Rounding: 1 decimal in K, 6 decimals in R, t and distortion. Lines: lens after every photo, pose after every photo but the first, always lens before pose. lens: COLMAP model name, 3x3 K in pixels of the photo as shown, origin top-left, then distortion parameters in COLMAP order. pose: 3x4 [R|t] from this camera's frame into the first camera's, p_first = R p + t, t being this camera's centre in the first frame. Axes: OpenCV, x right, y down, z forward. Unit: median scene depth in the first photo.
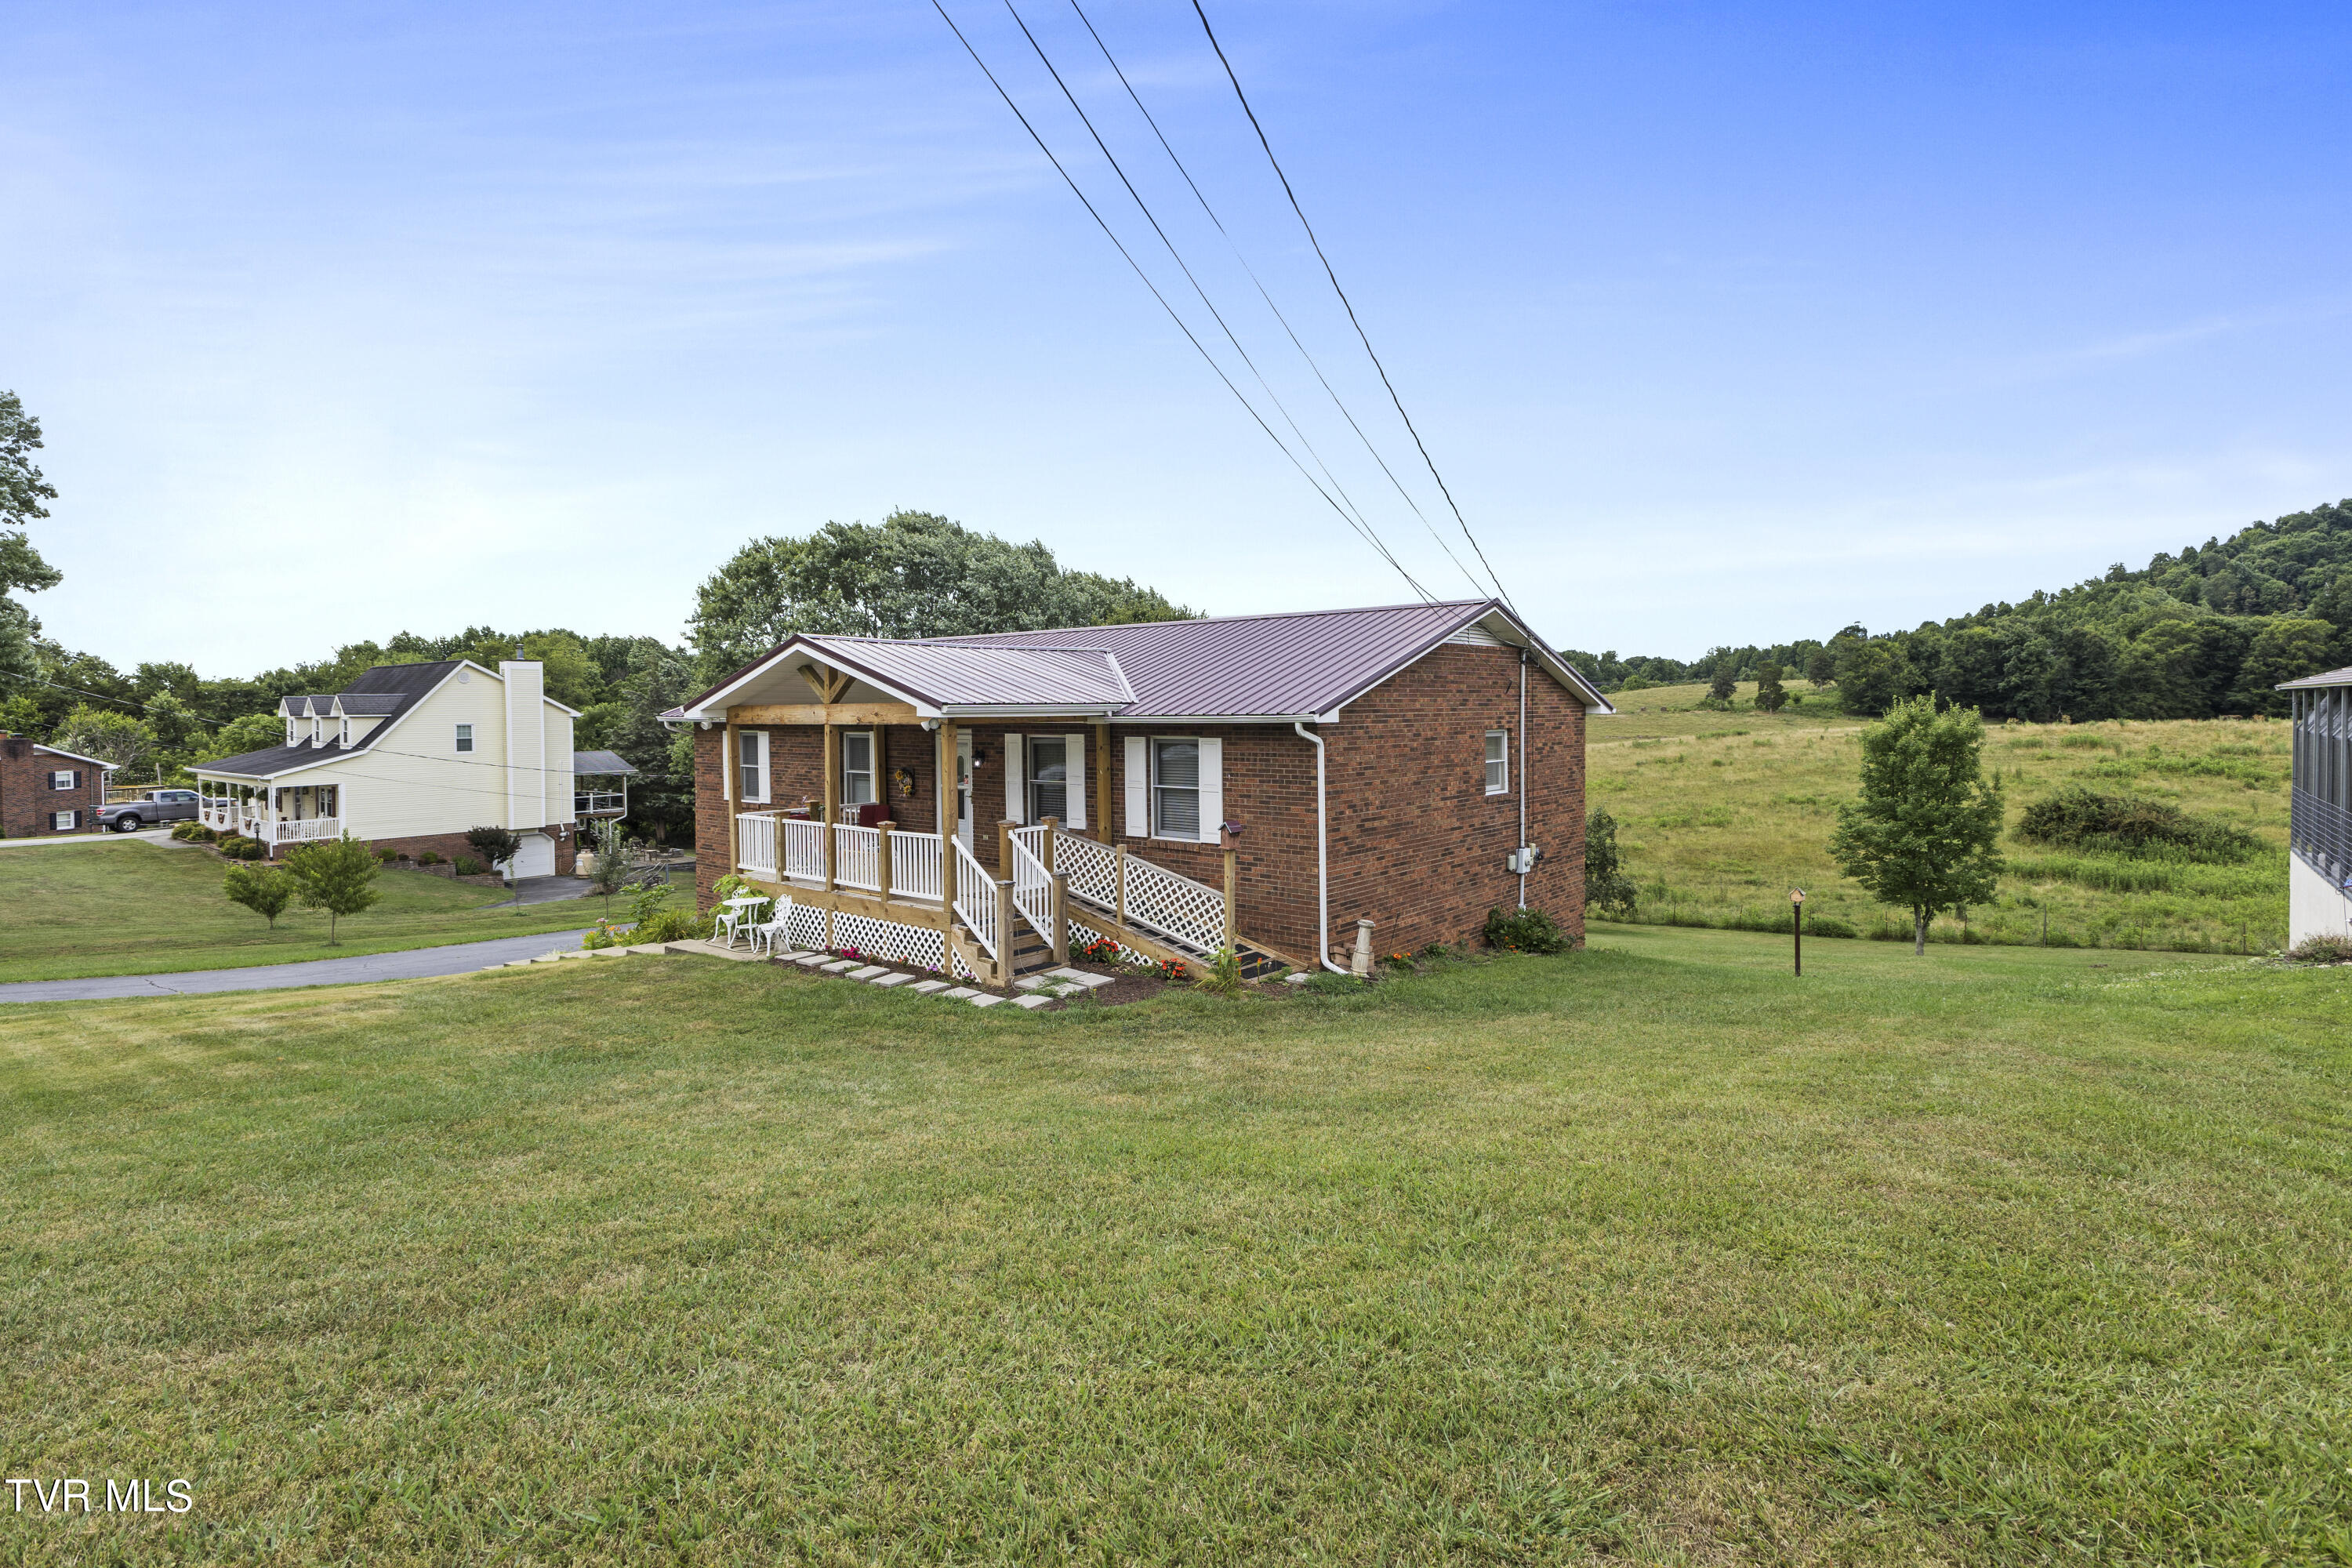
lens RADIAL K [[1144.3, 0, 1168.4], [0, 1144.3, 743.0], [0, 0, 1]] dist [-0.000643, -0.000250]
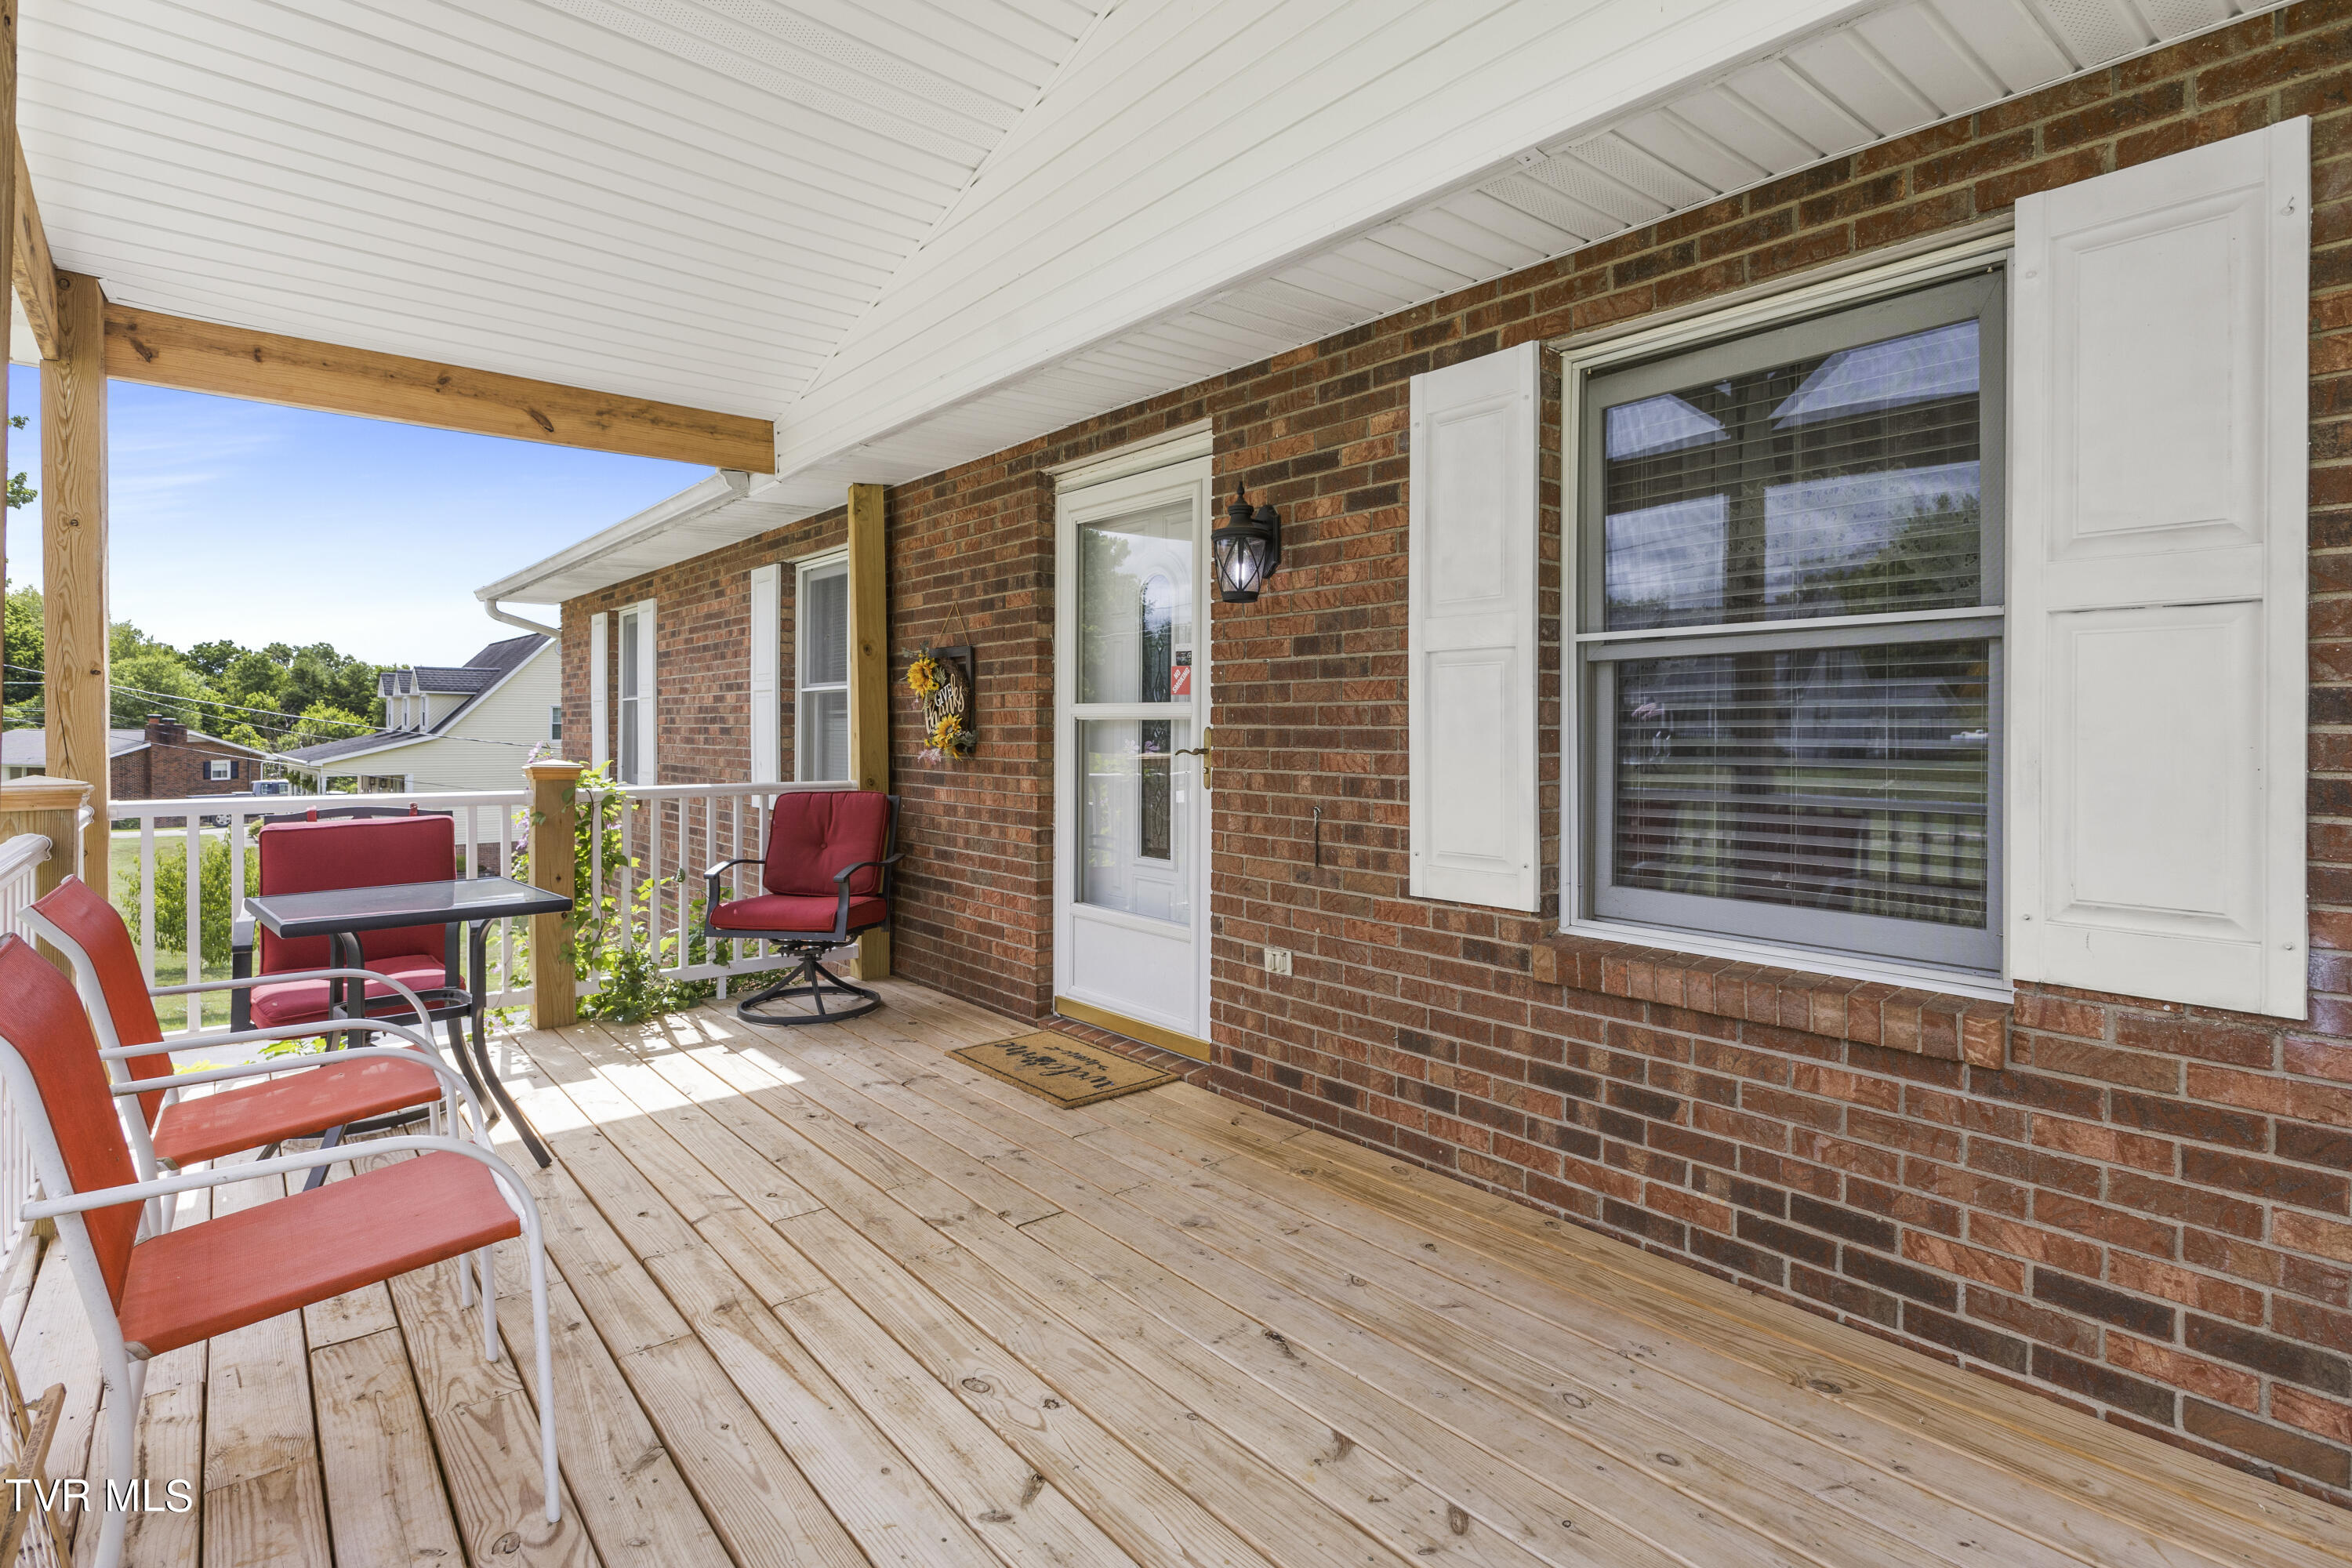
lens RADIAL K [[1144.3, 0, 1168.4], [0, 1144.3, 743.0], [0, 0, 1]] dist [-0.000643, -0.000250]
pose [[0.984924, 0.019227, -0.171914, -0.135247], [-0.023405, 0.999477, -0.022310, 0.047170], [0.171395, 0.025998, 0.984859, 0.750928]]
